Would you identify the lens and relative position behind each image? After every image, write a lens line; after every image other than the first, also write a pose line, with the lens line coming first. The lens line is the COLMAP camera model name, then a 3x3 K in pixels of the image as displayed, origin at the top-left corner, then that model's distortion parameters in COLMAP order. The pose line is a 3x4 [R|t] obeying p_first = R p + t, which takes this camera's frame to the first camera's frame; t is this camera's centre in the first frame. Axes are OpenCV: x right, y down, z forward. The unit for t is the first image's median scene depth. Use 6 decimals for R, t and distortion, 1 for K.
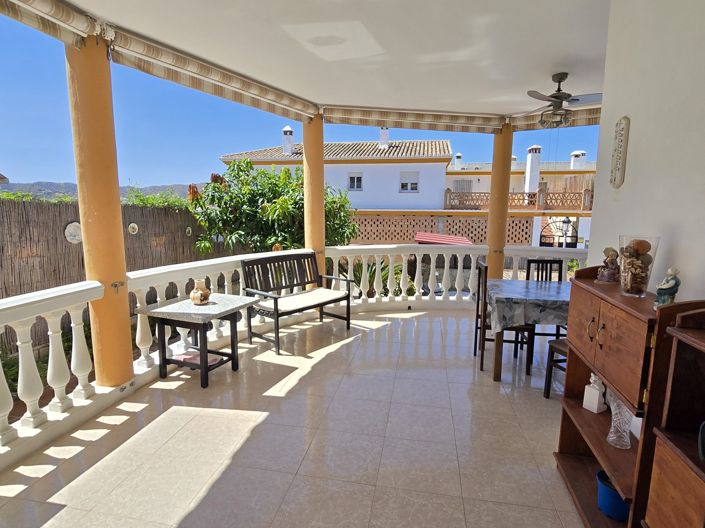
lens RADIAL K [[385.7, 0, 348.9], [0, 385.7, 261.7], [0, 0, 1]] dist [0.002277, -0.005750]
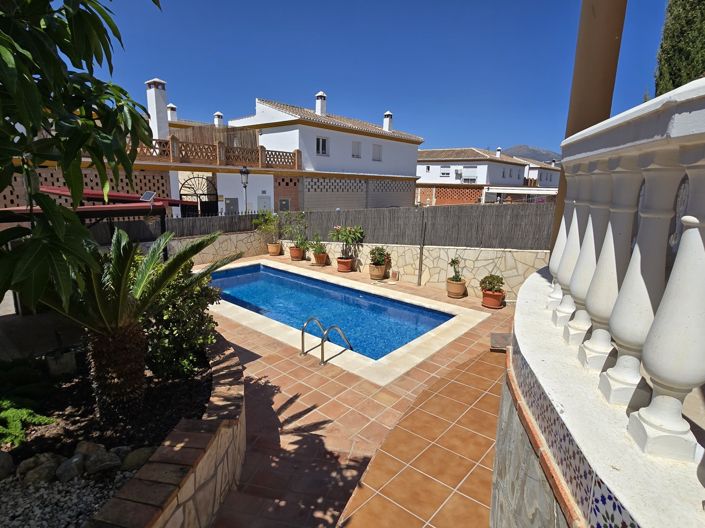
lens RADIAL K [[385.7, 0, 356.3], [0, 385.7, 260.9], [0, 0, 1]] dist [0.002277, -0.005750]
pose [[0.488349, -0.169755, 0.855978, -0.055251], [0.101405, 0.985291, 0.137547, -0.001623], [-0.866737, 0.019629, 0.498379, 0.254536]]
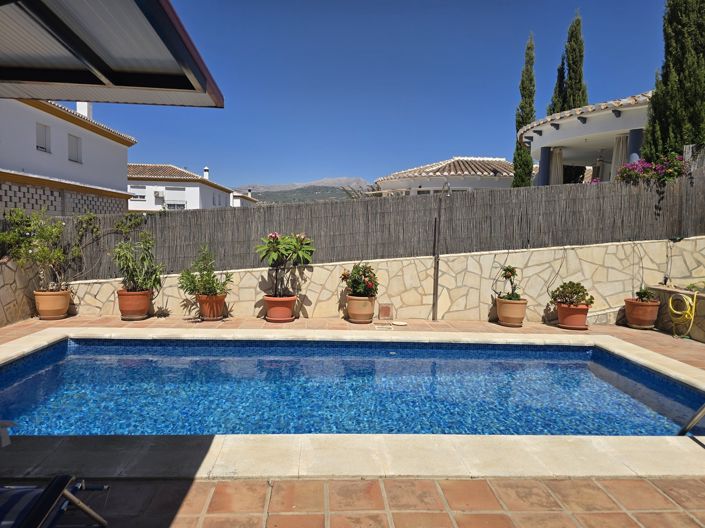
lens RADIAL K [[468.5, 0, 349.5], [0, 468.5, 266.5], [0, 0, 1]] dist [0.028351, -0.003727]
pose [[-0.245087, -0.088807, 0.965425, 0.056952], [0.110703, 0.986719, 0.118869, 0.011224], [-0.963160, 0.136009, -0.232001, 0.555796]]
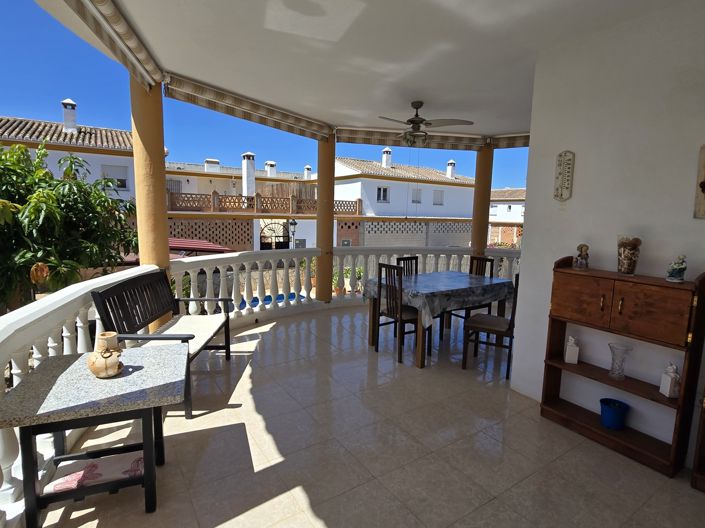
lens RADIAL K [[385.7, 0, 354.9], [0, 385.7, 262.7], [0, 0, 1]] dist [0.002277, -0.005750]
pose [[0.706467, -0.080307, 0.703175, -0.083793], [0.081815, 0.996147, 0.031568, -0.006429], [-0.703001, 0.035229, 0.710316, 0.044053]]
